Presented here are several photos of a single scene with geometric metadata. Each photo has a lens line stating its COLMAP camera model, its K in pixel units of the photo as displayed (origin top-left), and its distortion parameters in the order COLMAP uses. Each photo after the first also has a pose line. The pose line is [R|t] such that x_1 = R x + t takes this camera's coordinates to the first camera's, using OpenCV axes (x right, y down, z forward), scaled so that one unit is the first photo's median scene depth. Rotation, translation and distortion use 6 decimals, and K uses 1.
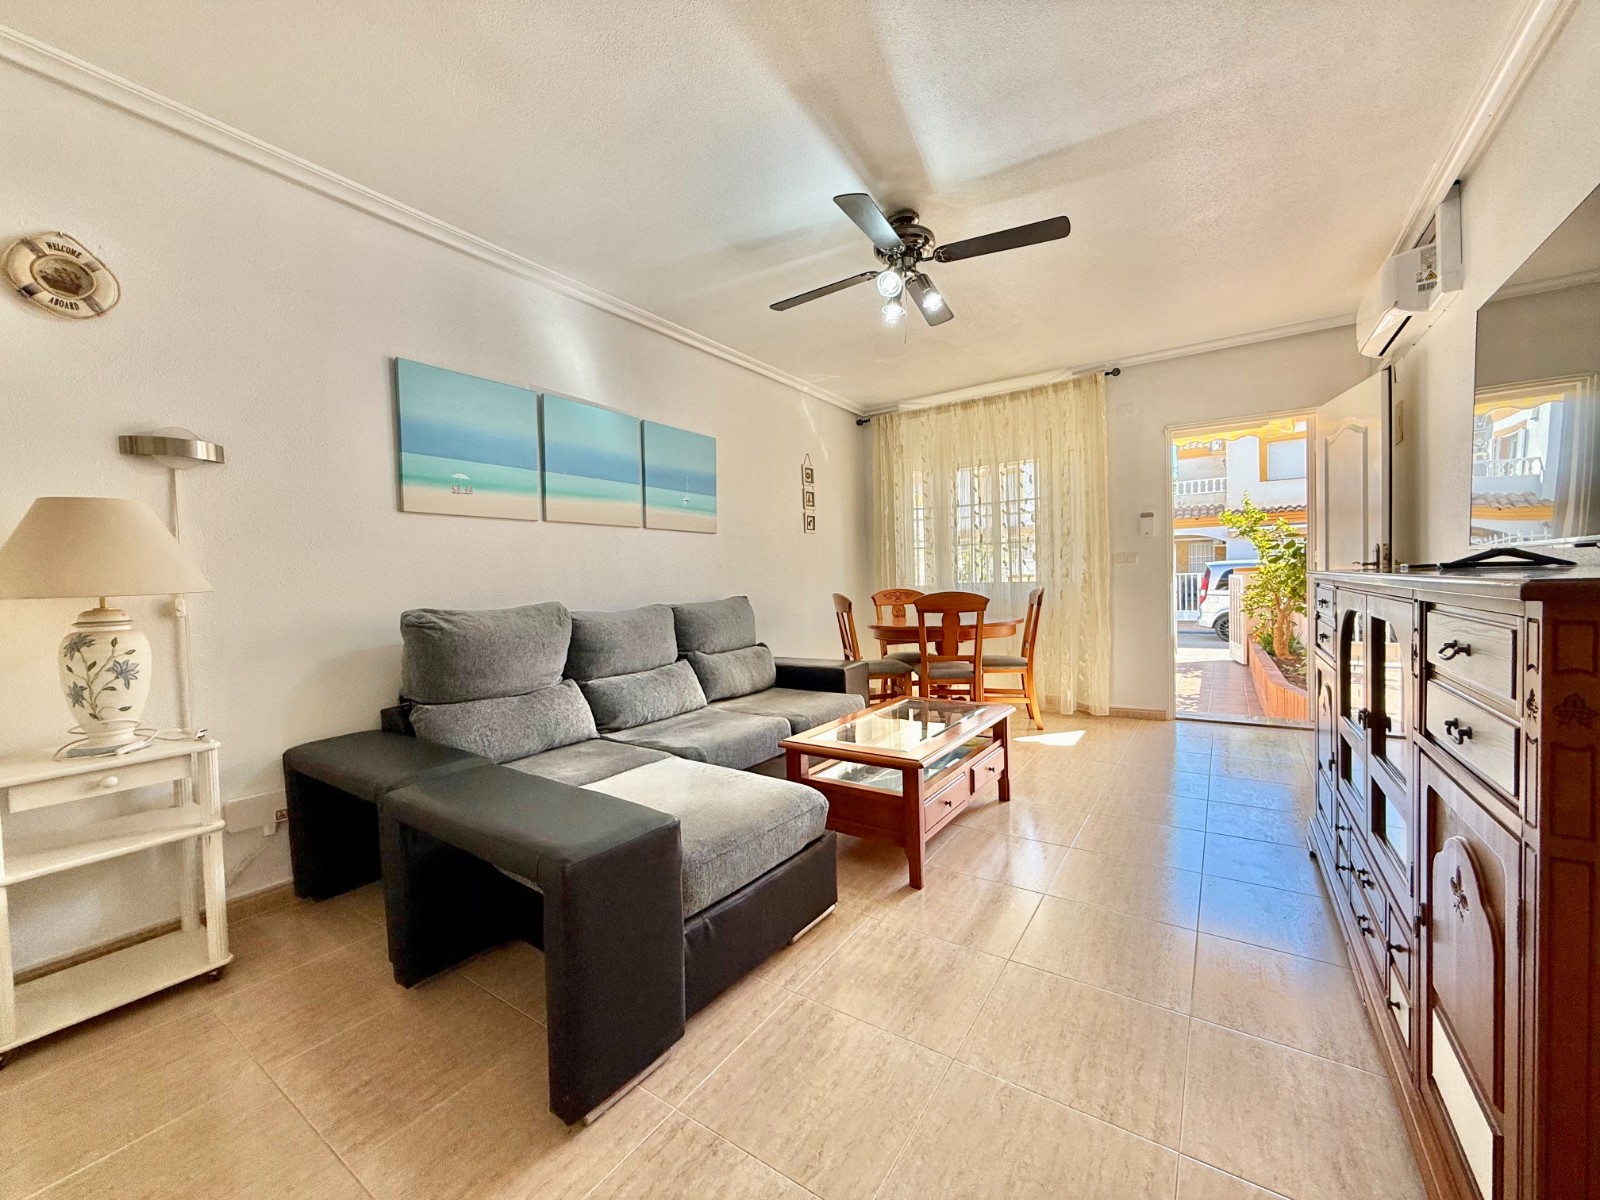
lens RADIAL K [[633.5, 0, 800.3], [0, 633.5, 598.3], [0, 0, 1]] dist [0.000190, 0.000097]
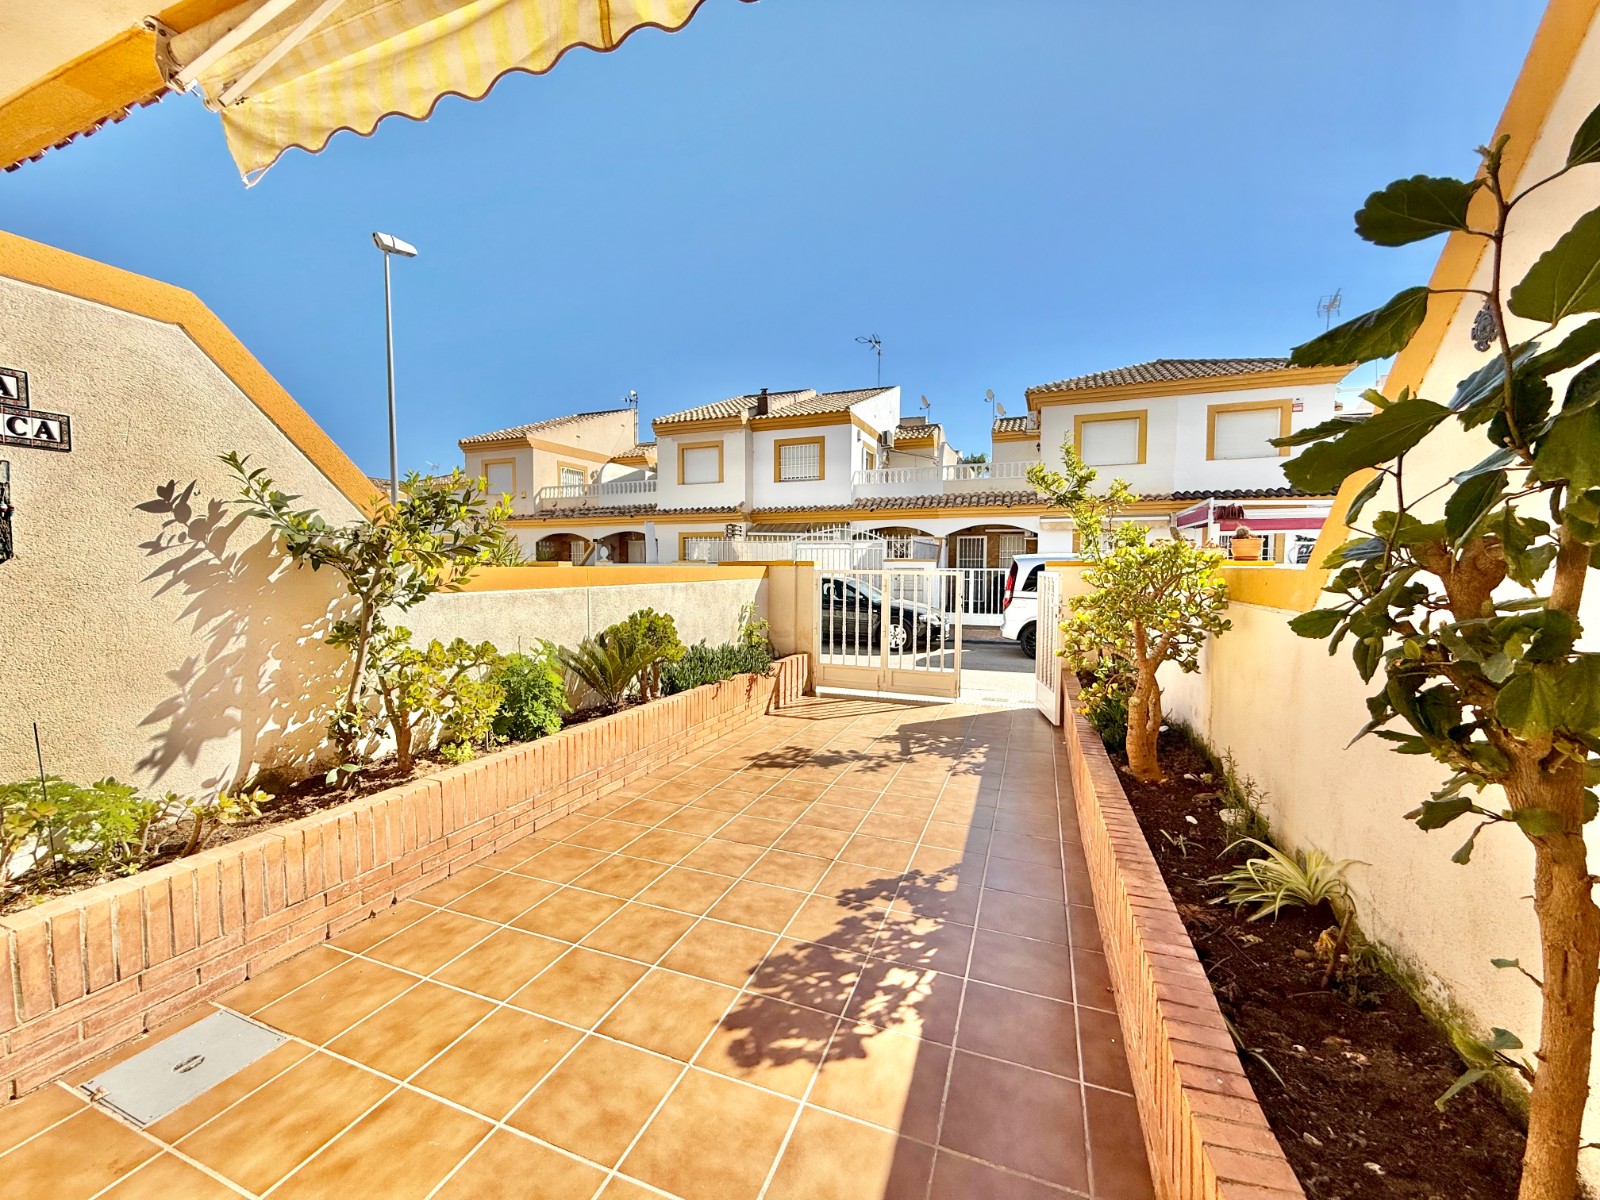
lens RADIAL K [[633.5, 0, 795.1], [0, 633.5, 600.1], [0, 0, 1]] dist [0.000190, 0.000097]
pose [[0.974172, 0.016488, 0.225205, 0.215355], [-0.021507, 0.999572, 0.019854, -0.010987], [-0.224781, -0.024185, 0.974109, 0.315911]]
